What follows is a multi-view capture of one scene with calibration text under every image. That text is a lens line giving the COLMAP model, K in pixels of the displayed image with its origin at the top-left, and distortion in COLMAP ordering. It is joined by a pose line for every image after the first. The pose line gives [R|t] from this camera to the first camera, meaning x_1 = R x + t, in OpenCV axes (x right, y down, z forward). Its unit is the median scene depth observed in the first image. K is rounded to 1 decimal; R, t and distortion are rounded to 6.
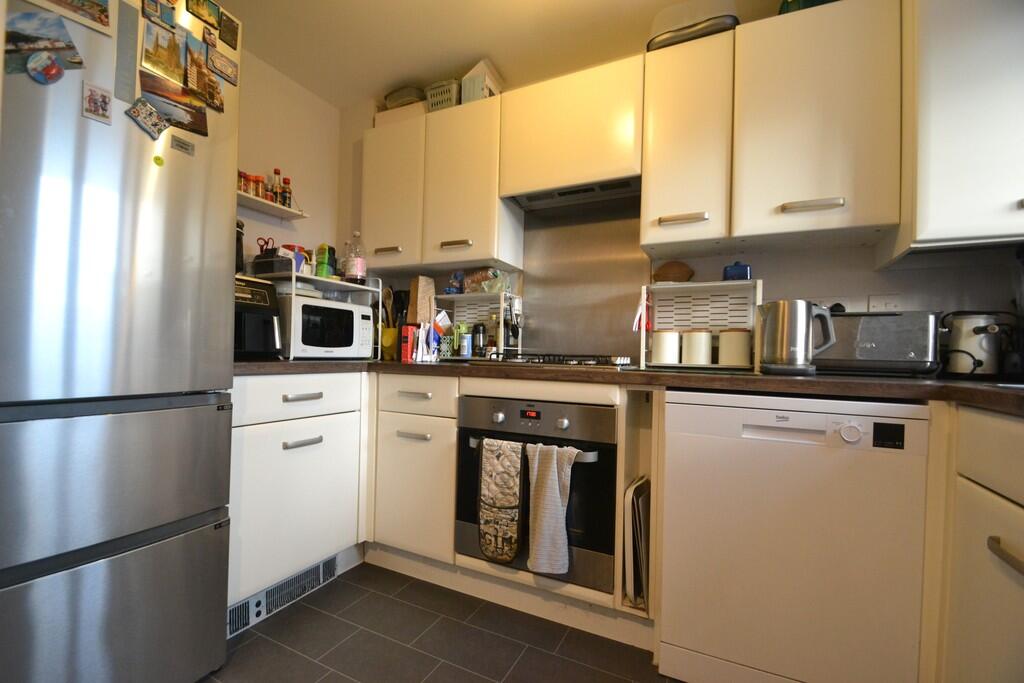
lens RADIAL K [[451.8, 0, 492.7], [0, 451.8, 352.9], [0, 0, 1]] dist [-0.003887, -0.001185]
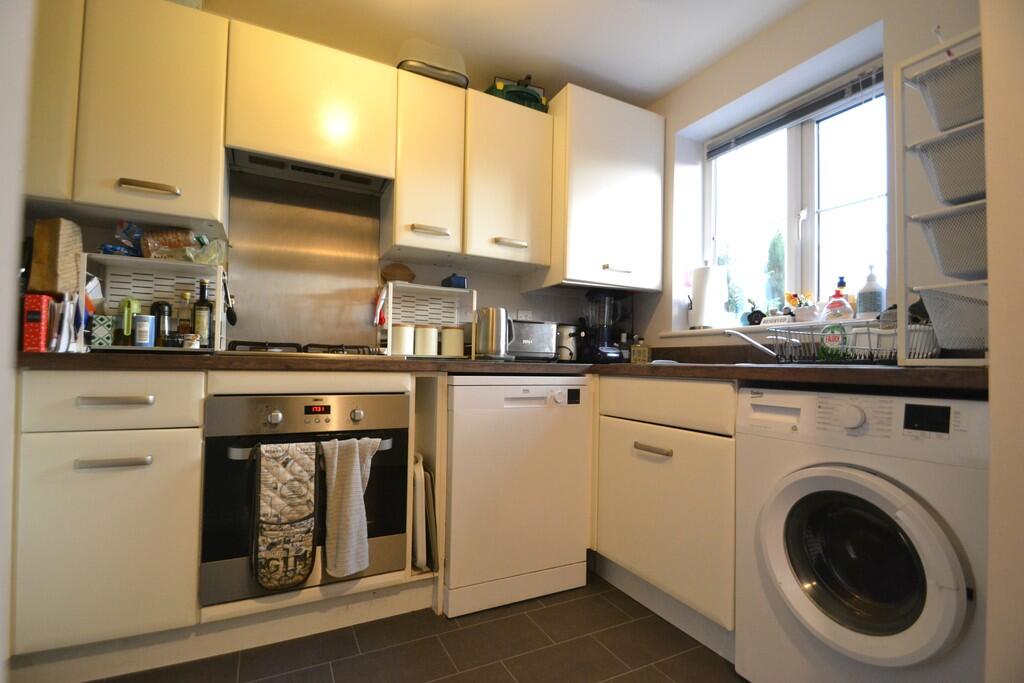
lens RADIAL K [[451.8, 0, 485.4], [0, 451.8, 352.9], [0, 0, 1]] dist [-0.003887, -0.001185]
pose [[0.593480, 0.007866, 0.804810, -0.437840], [-0.007352, 0.999964, -0.004352, 0.024933], [-0.804815, -0.003334, 0.593517, 0.198809]]
